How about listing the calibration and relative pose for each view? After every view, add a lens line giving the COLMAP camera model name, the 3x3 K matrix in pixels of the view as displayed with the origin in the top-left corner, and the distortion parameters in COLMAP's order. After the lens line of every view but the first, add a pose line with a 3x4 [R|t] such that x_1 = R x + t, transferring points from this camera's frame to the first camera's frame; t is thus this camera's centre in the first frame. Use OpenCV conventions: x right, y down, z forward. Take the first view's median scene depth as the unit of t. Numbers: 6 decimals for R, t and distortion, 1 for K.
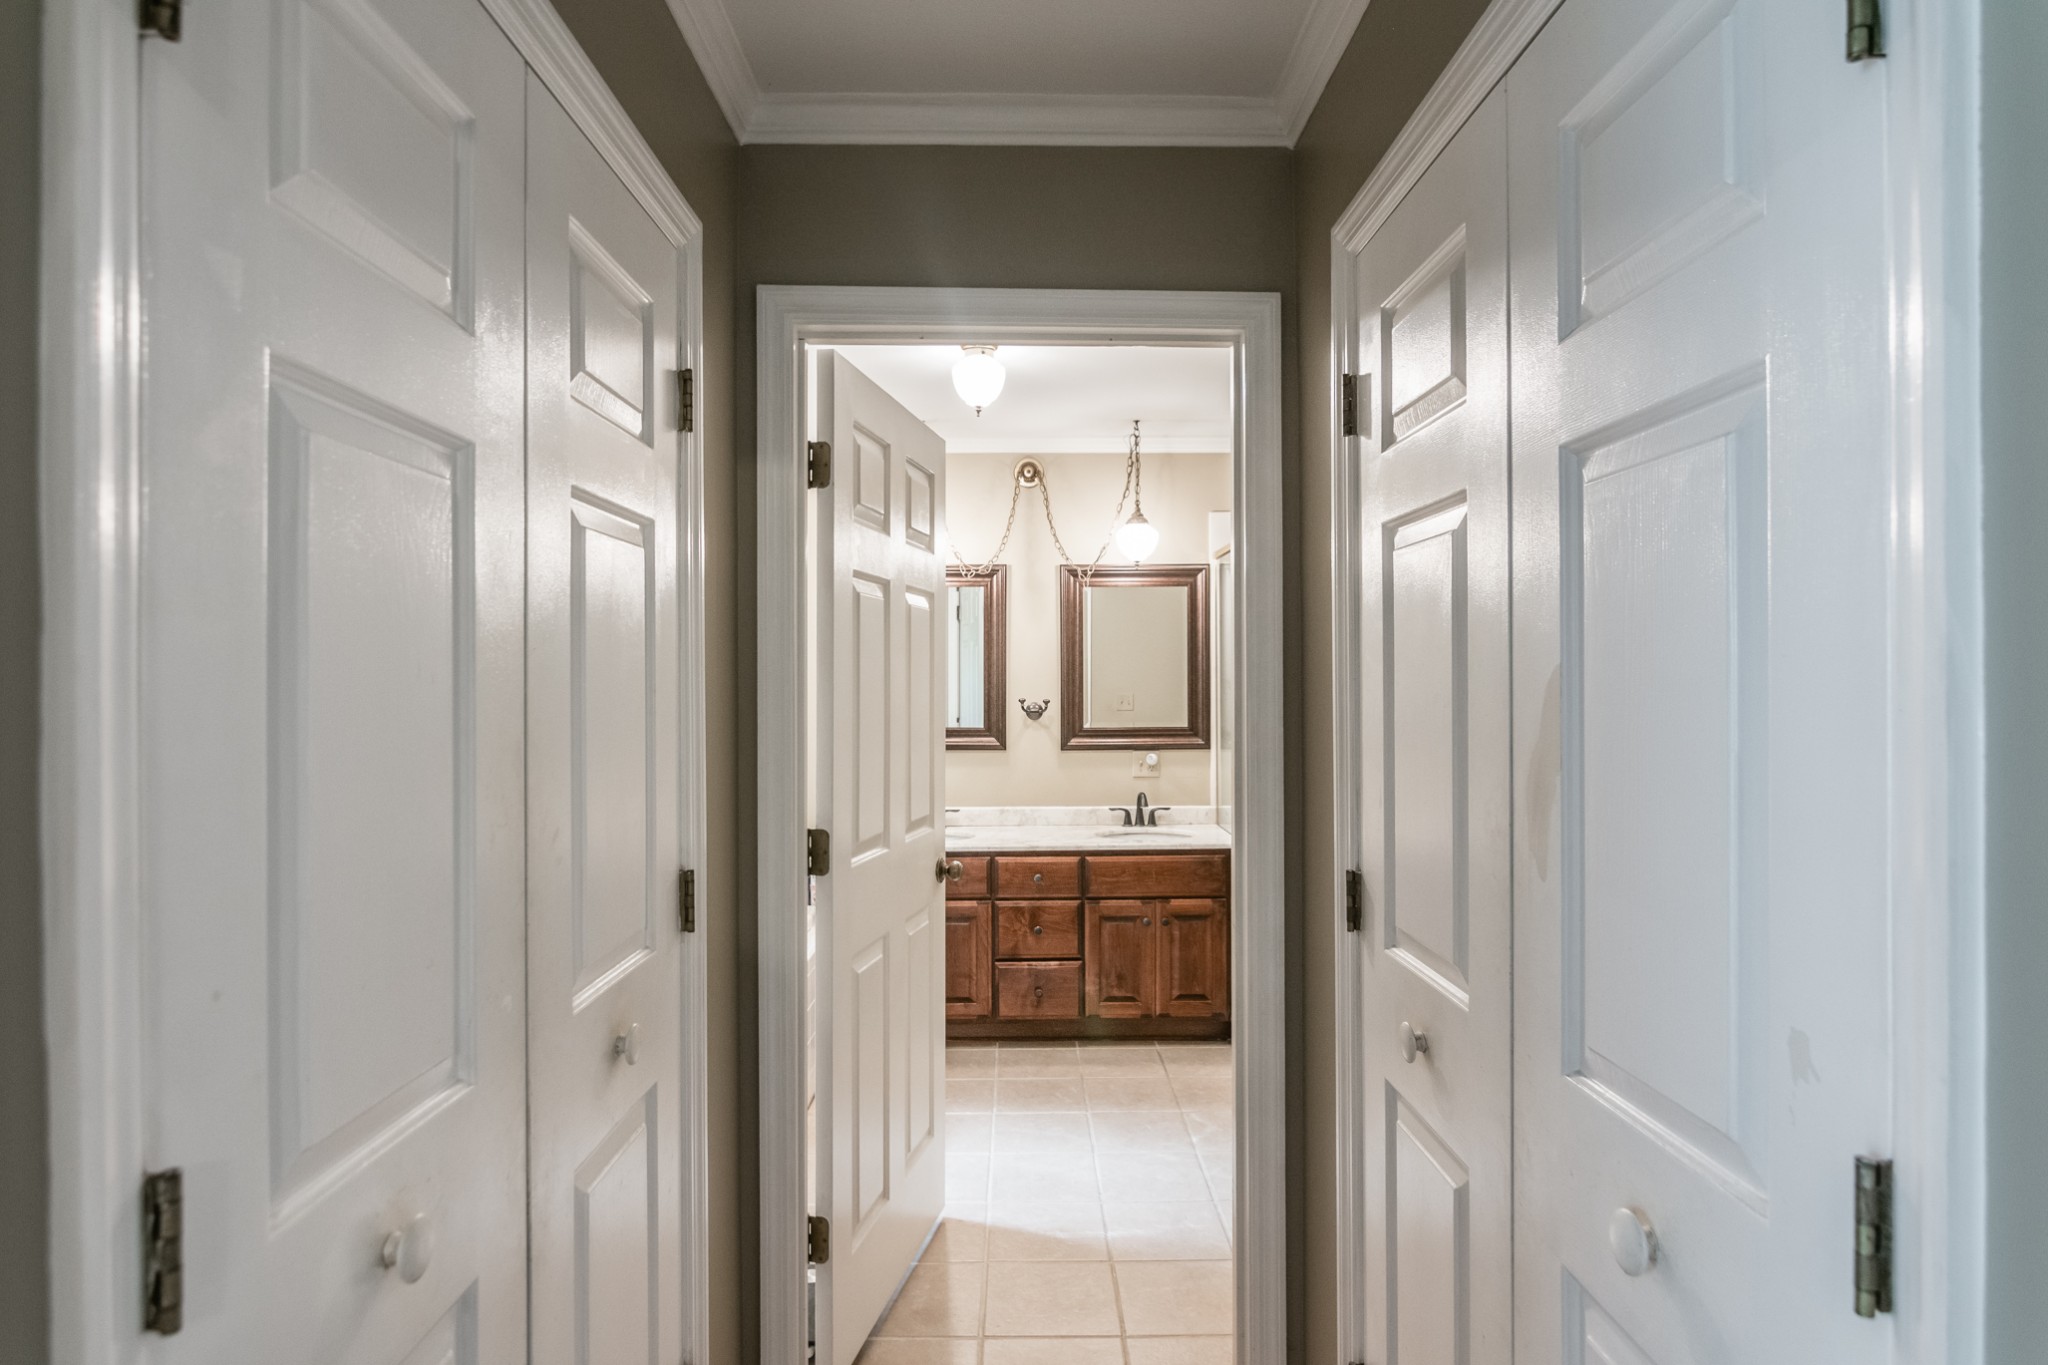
lens RADIAL K [[1066.3, 0, 1024.0], [0, 1066.3, 682.5], [0, 0, 1]] dist [0.000616, 0.000098]
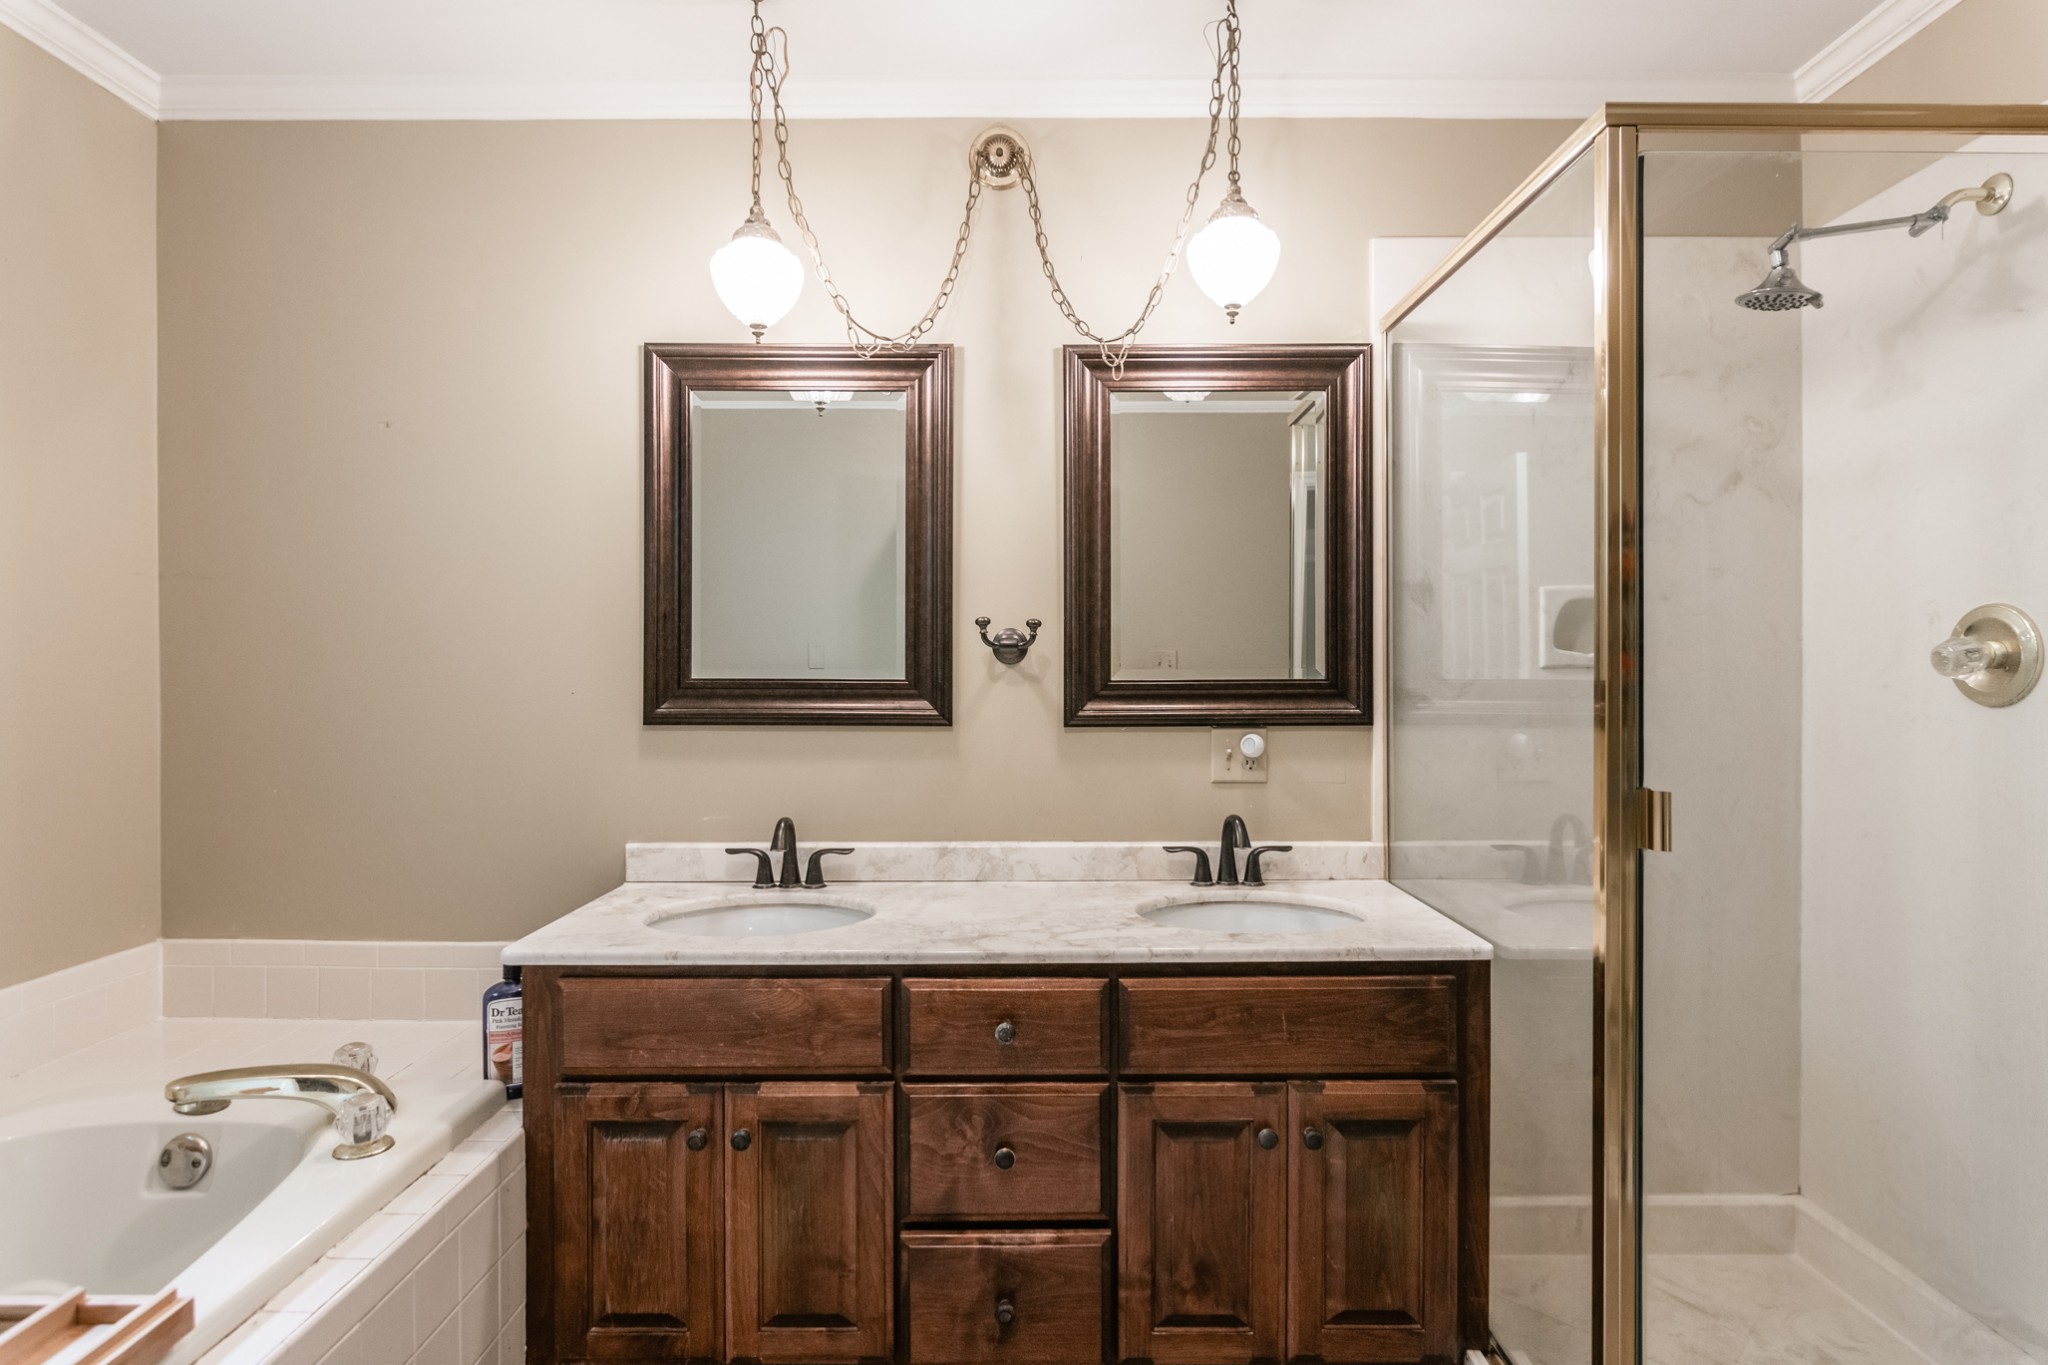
lens RADIAL K [[1069.2, 0, 1037.4], [0, 1069.2, 673.9], [0, 0, 1]] dist [-0.002374, 0.000850]
pose [[0.999997, 0.001961, -0.001173, 0.024452], [-0.001956, 0.999990, 0.003927, 0.040253], [0.001180, -0.003925, 0.999992, 0.549616]]
